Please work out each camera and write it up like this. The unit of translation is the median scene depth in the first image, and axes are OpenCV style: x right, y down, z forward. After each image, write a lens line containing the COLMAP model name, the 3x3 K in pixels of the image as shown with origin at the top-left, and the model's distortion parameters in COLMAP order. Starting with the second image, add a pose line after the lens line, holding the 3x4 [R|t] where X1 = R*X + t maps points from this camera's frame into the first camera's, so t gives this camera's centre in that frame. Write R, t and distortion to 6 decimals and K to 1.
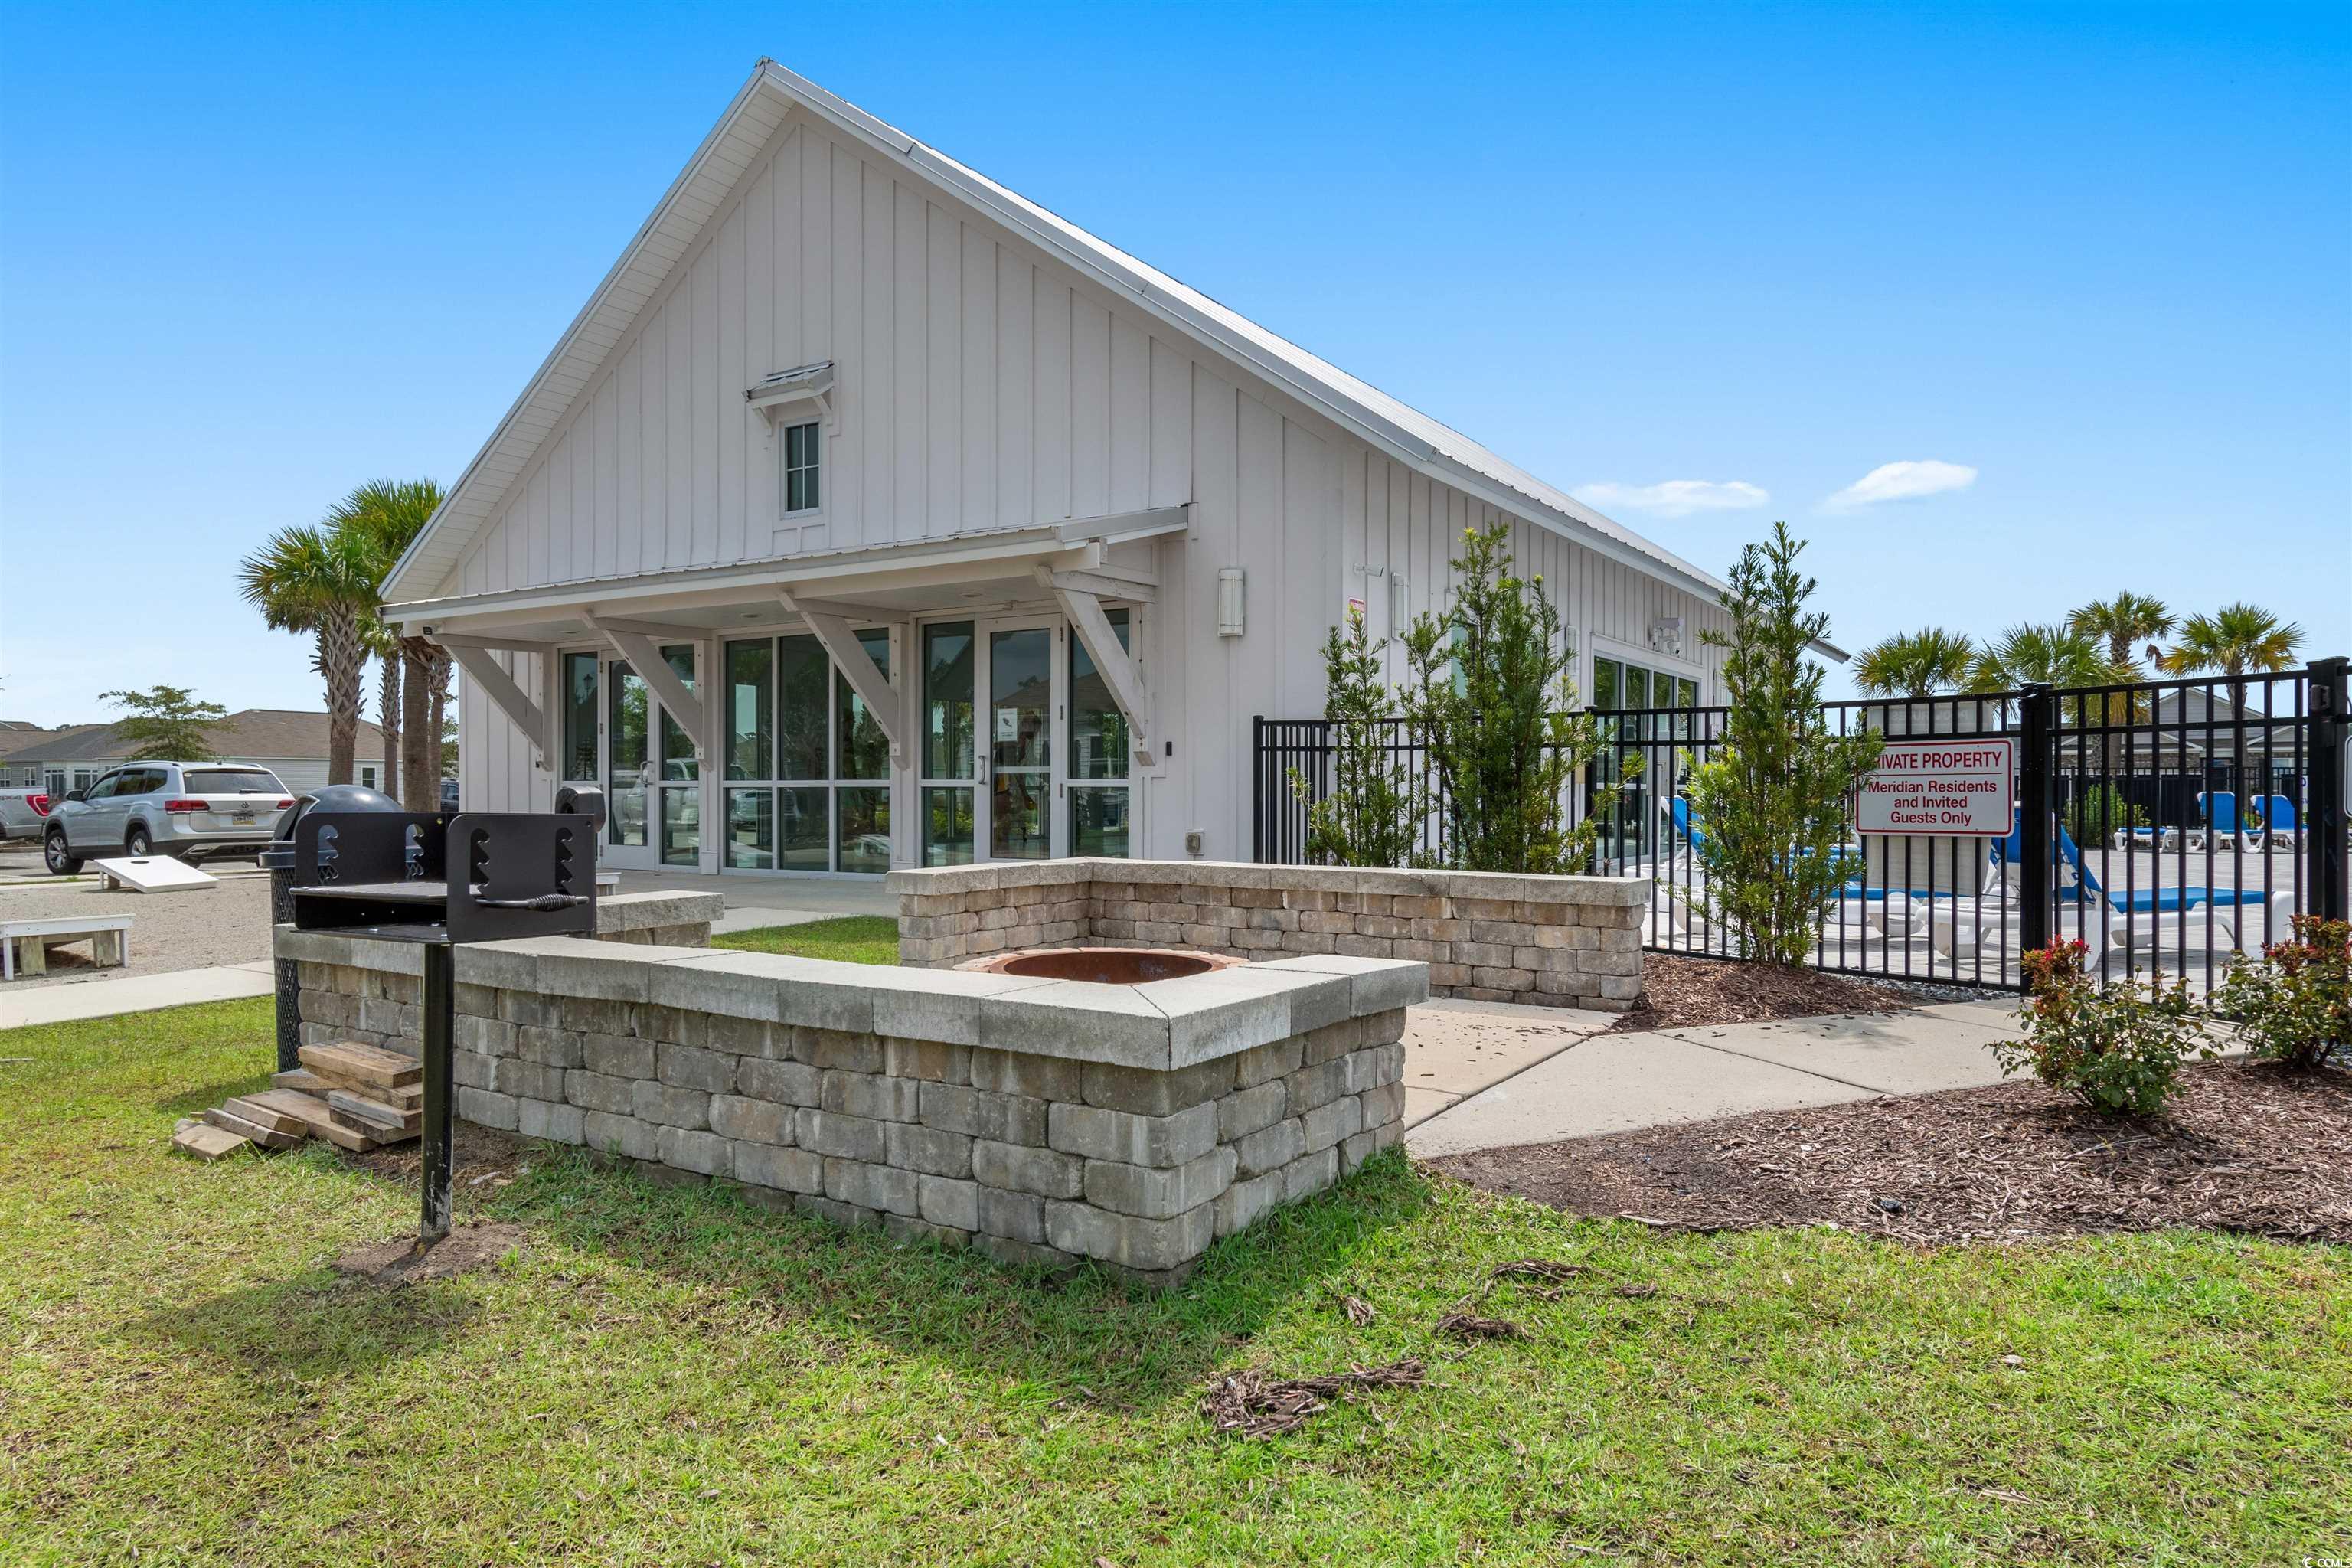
lens RADIAL K [[1413.3, 0, 1178.3], [0, 1413.3, 790.0], [0, 0, 1]] dist [0.000338, -0.001254]
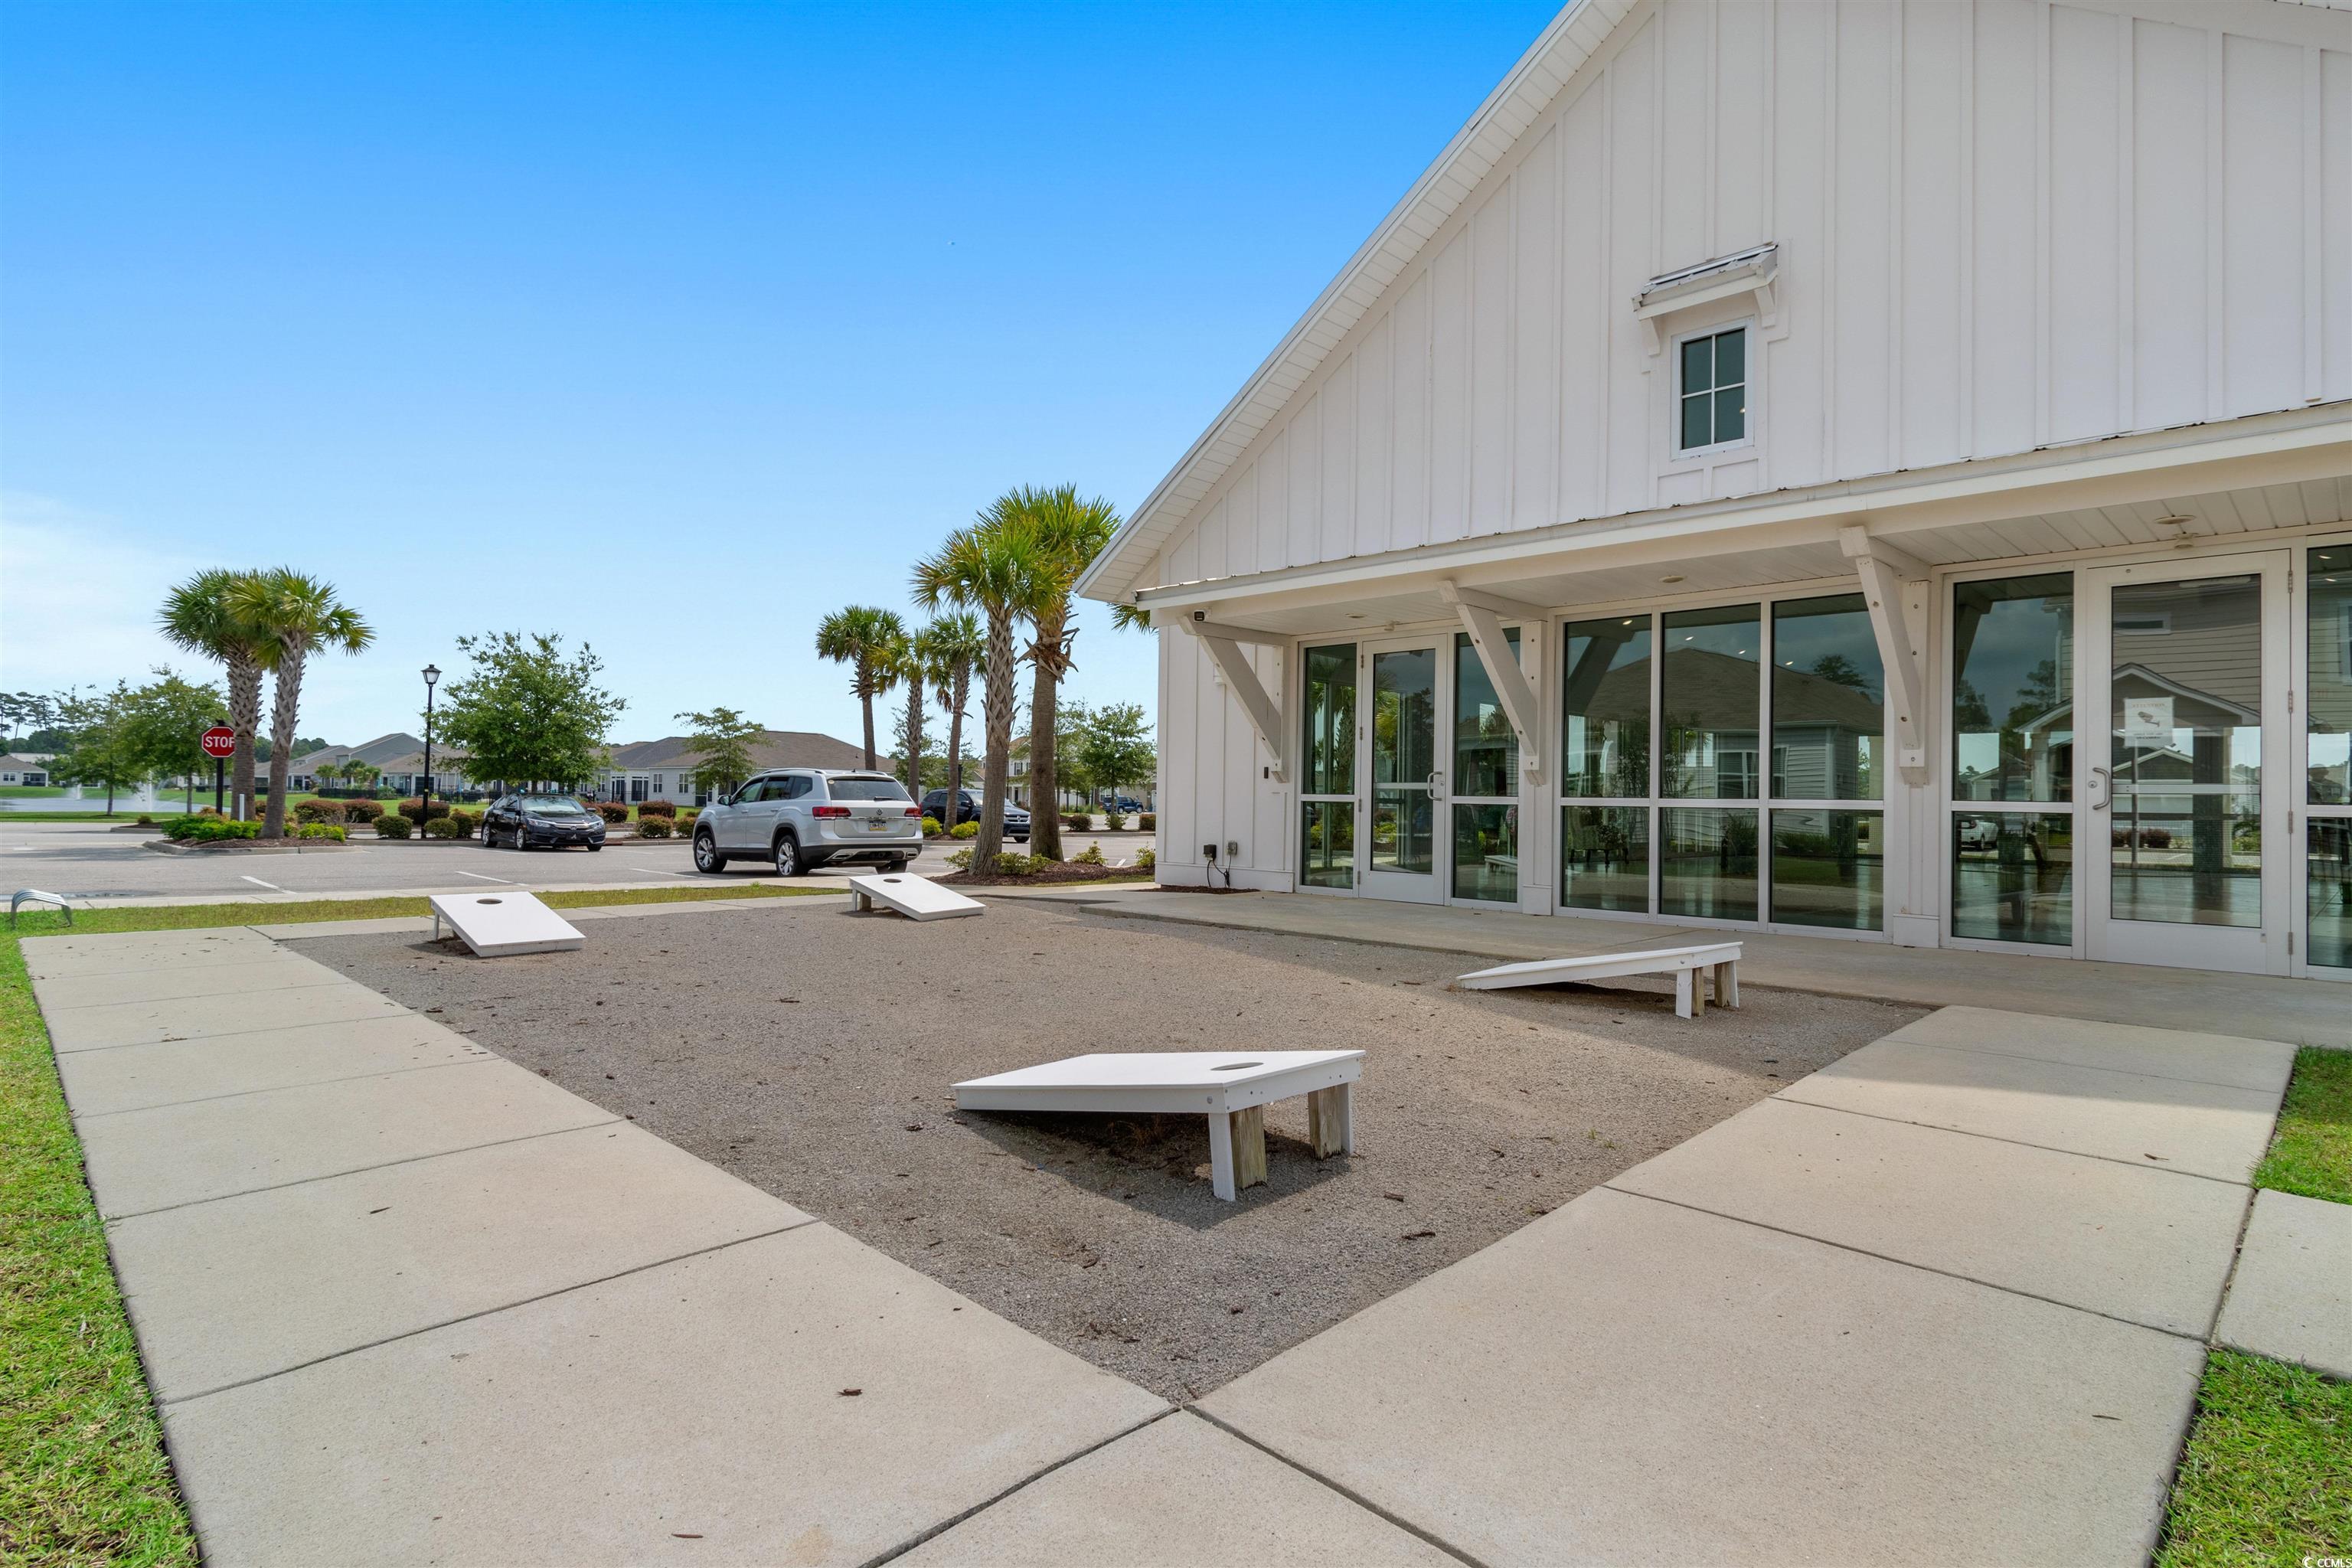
lens RADIAL K [[1183.2, 0, 1176.3], [0, 1183.2, 778.1], [0, 0, 1]] dist [-0.003880, -0.000173]
pose [[0.977171, 0.011145, -0.212160, -0.269625], [-0.015580, 0.999693, -0.019243, -0.000736], [0.211880, 0.022109, 0.977046, 0.208465]]
